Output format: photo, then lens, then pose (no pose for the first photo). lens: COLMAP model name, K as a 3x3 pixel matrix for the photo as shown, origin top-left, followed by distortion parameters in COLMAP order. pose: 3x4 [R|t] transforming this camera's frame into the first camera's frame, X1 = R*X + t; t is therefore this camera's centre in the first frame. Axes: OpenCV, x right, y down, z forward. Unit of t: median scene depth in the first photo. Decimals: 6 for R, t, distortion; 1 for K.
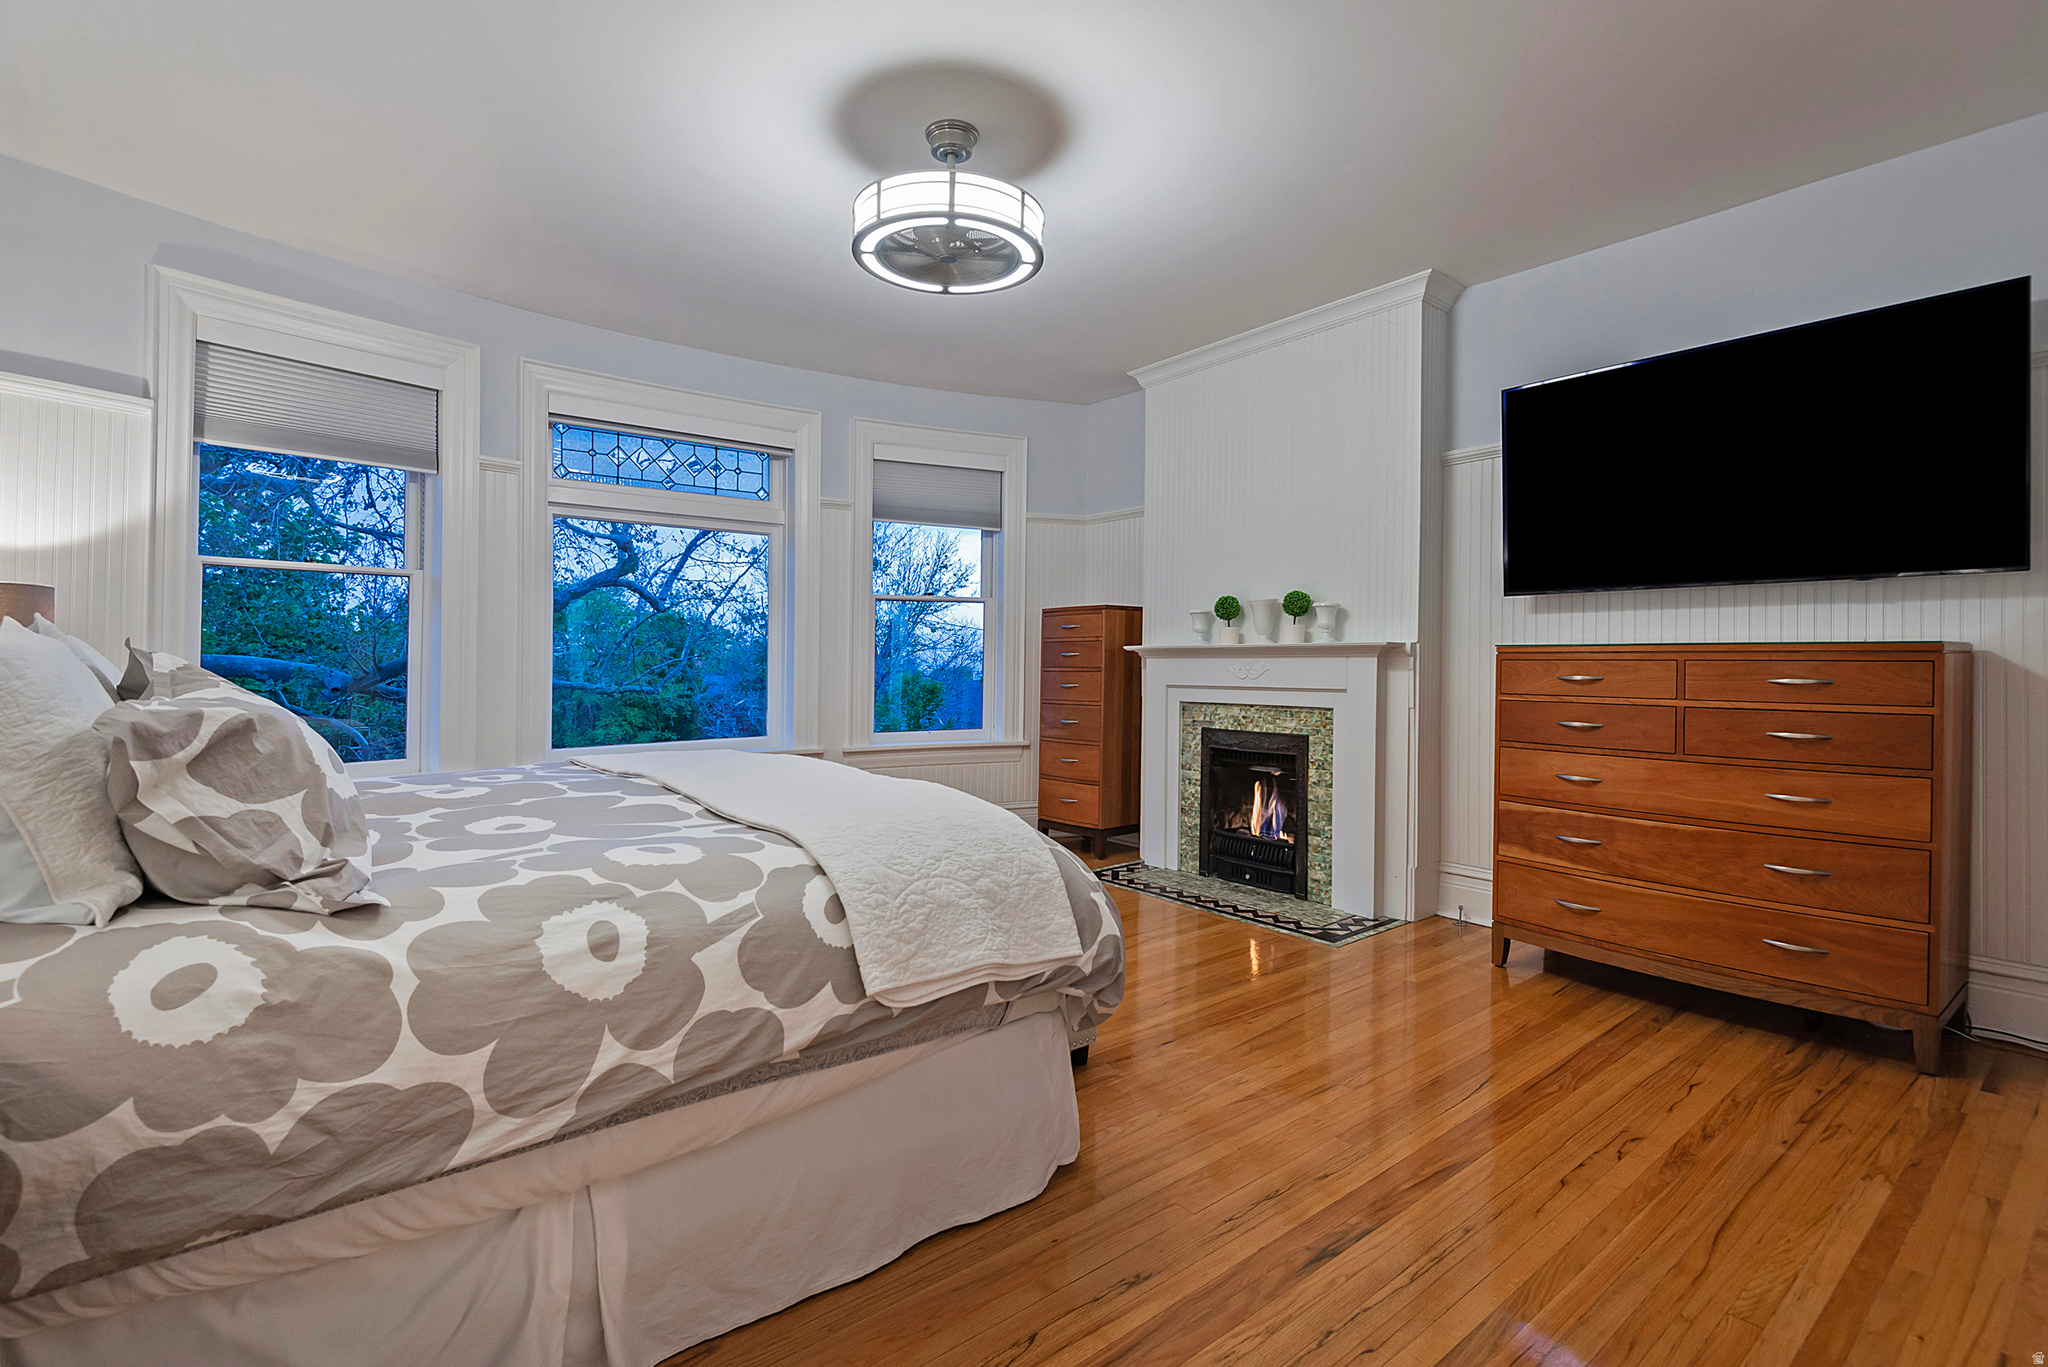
lens RADIAL K [[1013.2, 0, 1009.4], [0, 1013.2, 667.0], [0, 0, 1]] dist [0.032880, -0.025318]
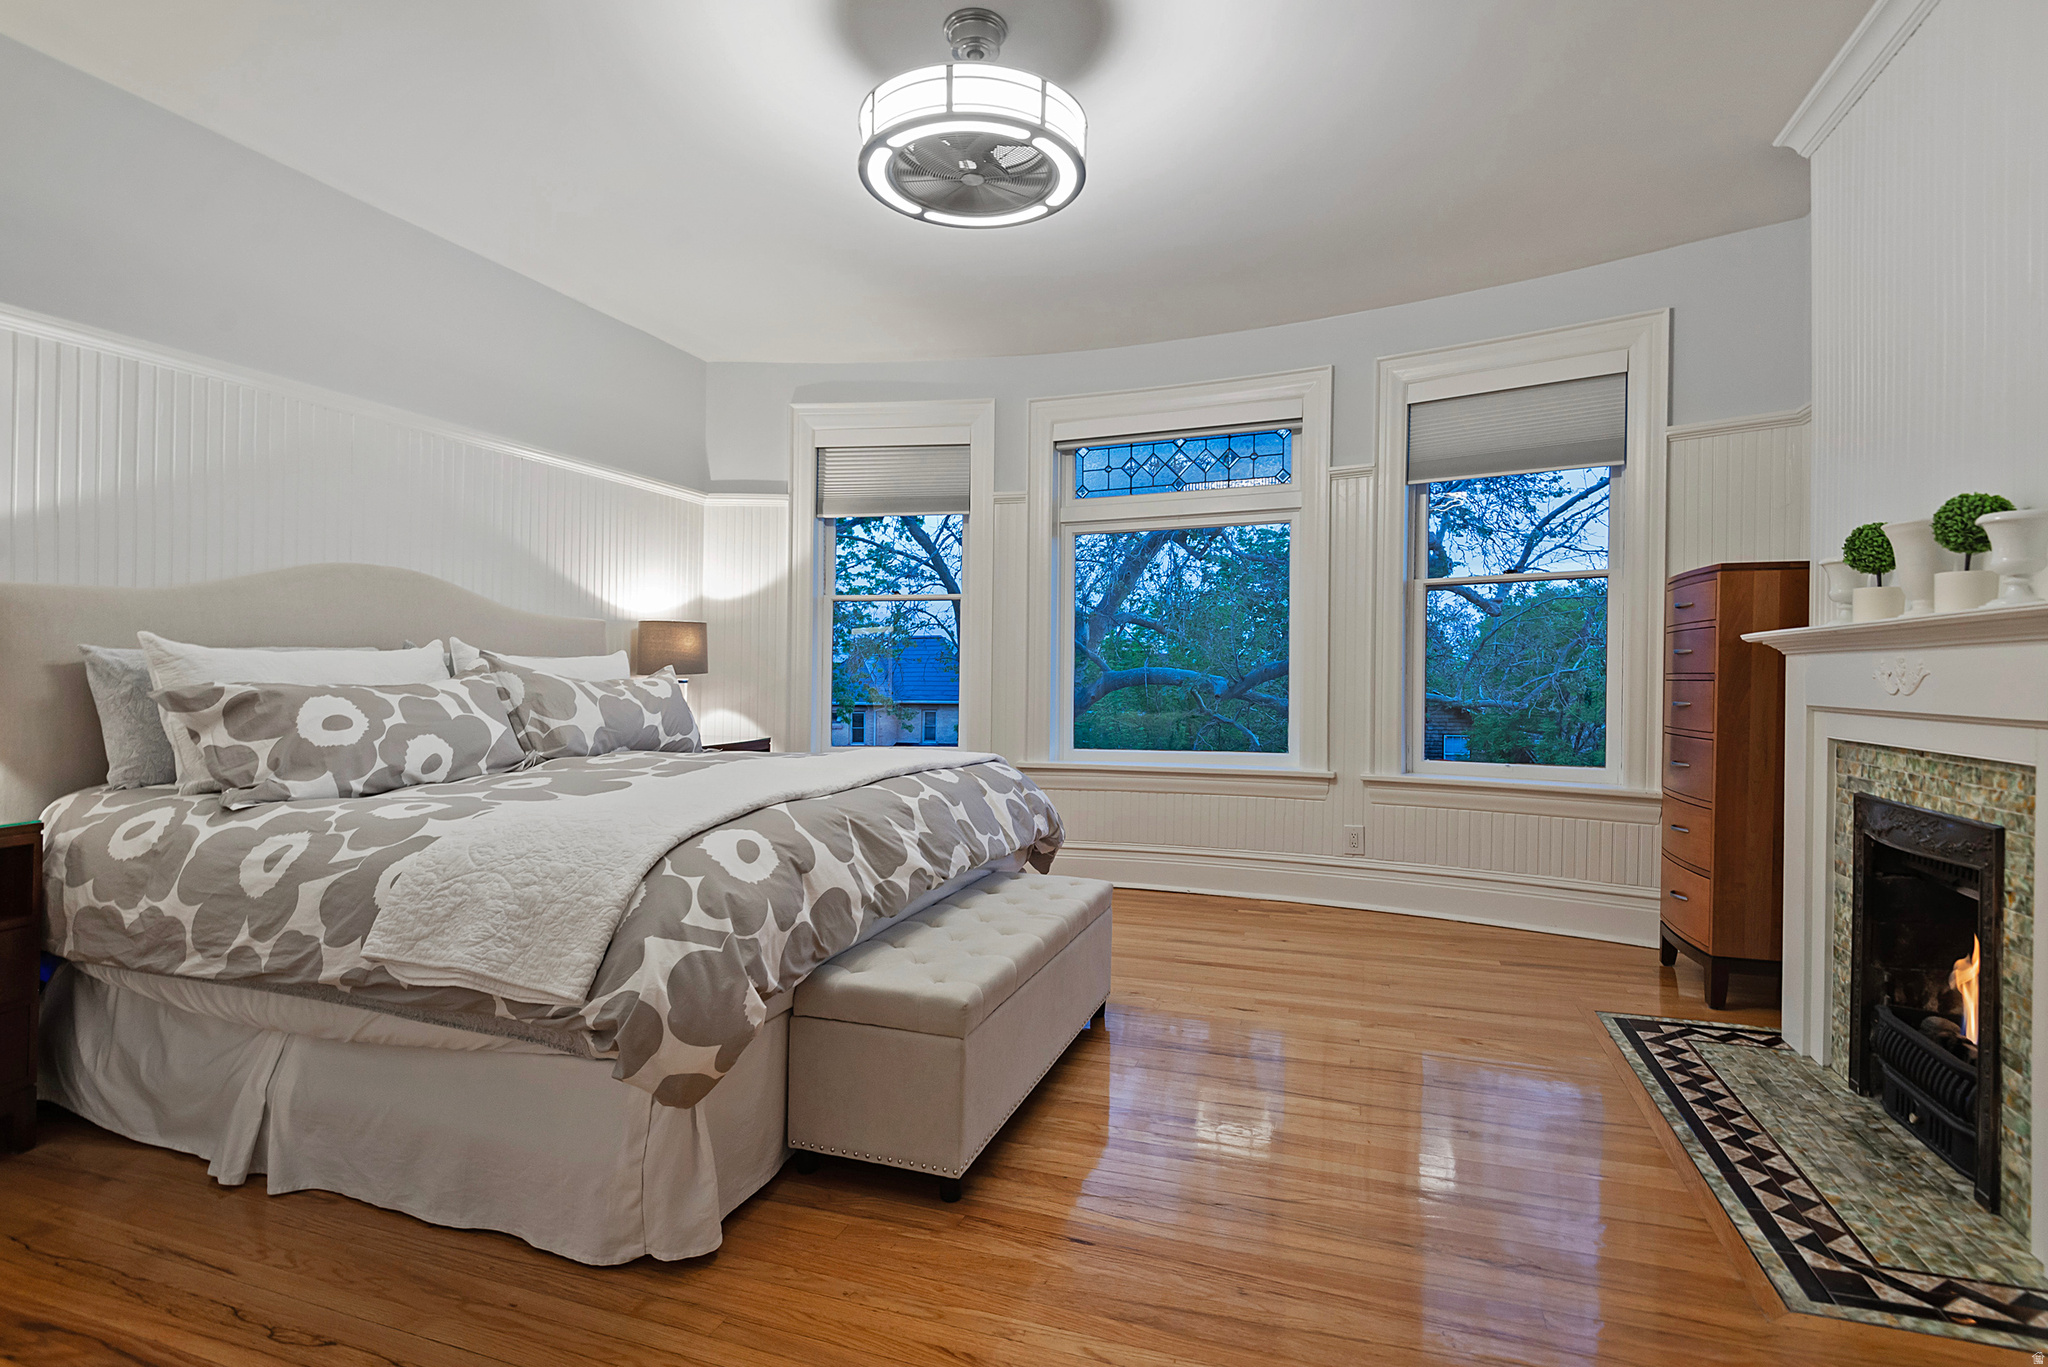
lens RADIAL K [[1013.2, 0, 1009.4], [0, 1013.2, 667.0], [0, 0, 1]] dist [0.032880, -0.025318]
pose [[0.485130, -0.008567, -0.874400, 0.472161], [-0.005141, 0.999907, -0.012648, 0.007006], [0.874427, 0.010631, 0.485041, 0.428304]]
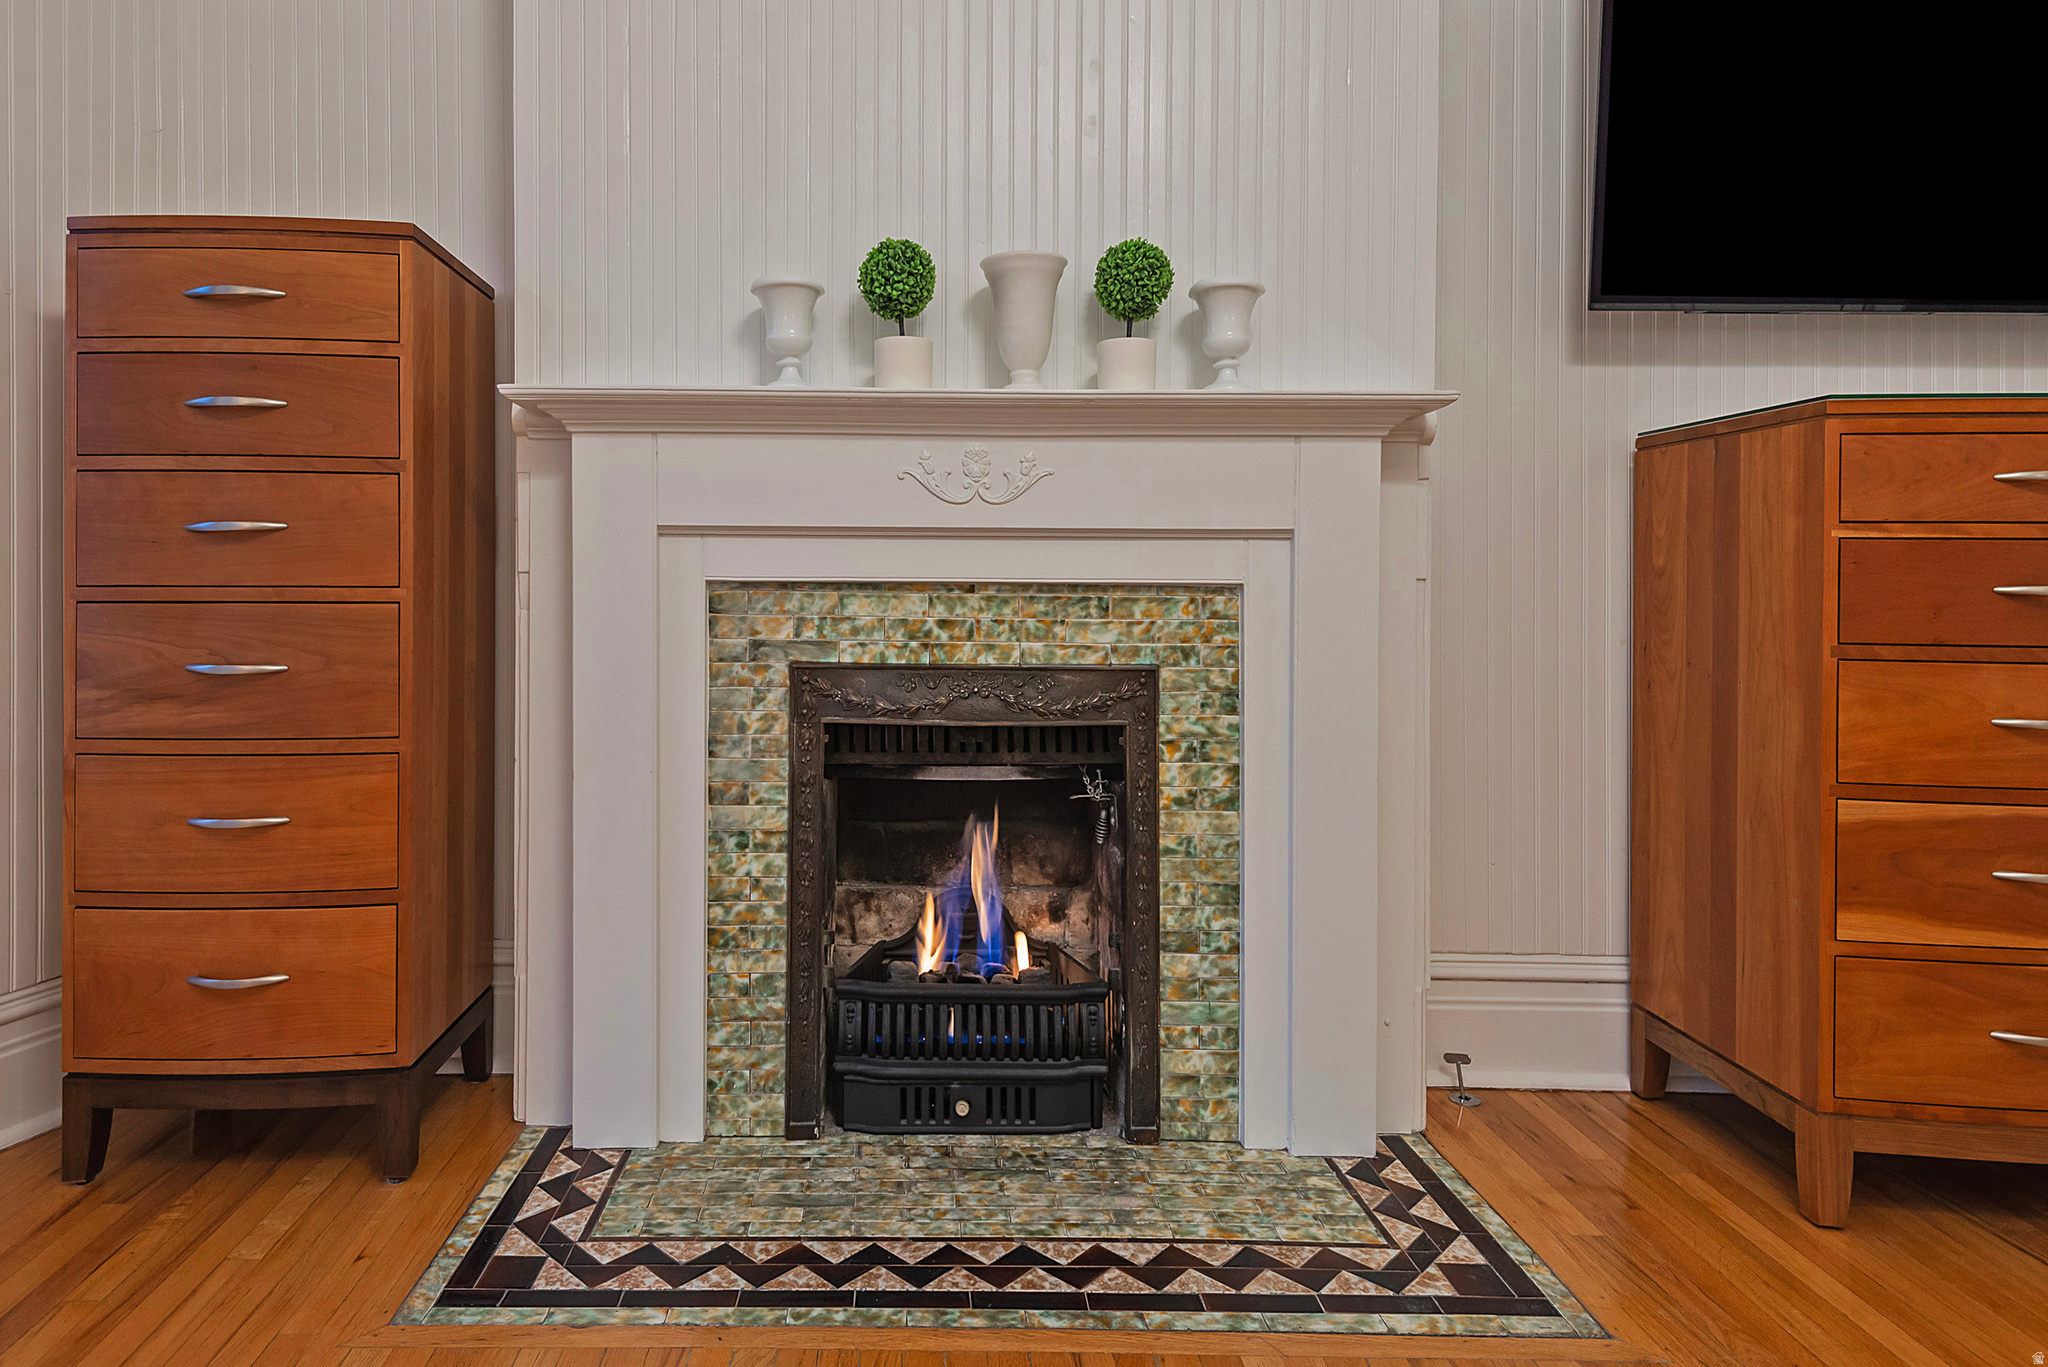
lens RADIAL K [[1256.4, 0, 892.1], [0, 1256.4, 613.9], [0, 0, 1]] dist [0.016696, -0.001345]
pose [[0.634966, -0.012032, 0.772446, -0.097389], [0.004260, 0.999918, 0.012074, 0.044153], [-0.772528, -0.004376, 0.634965, 0.803827]]
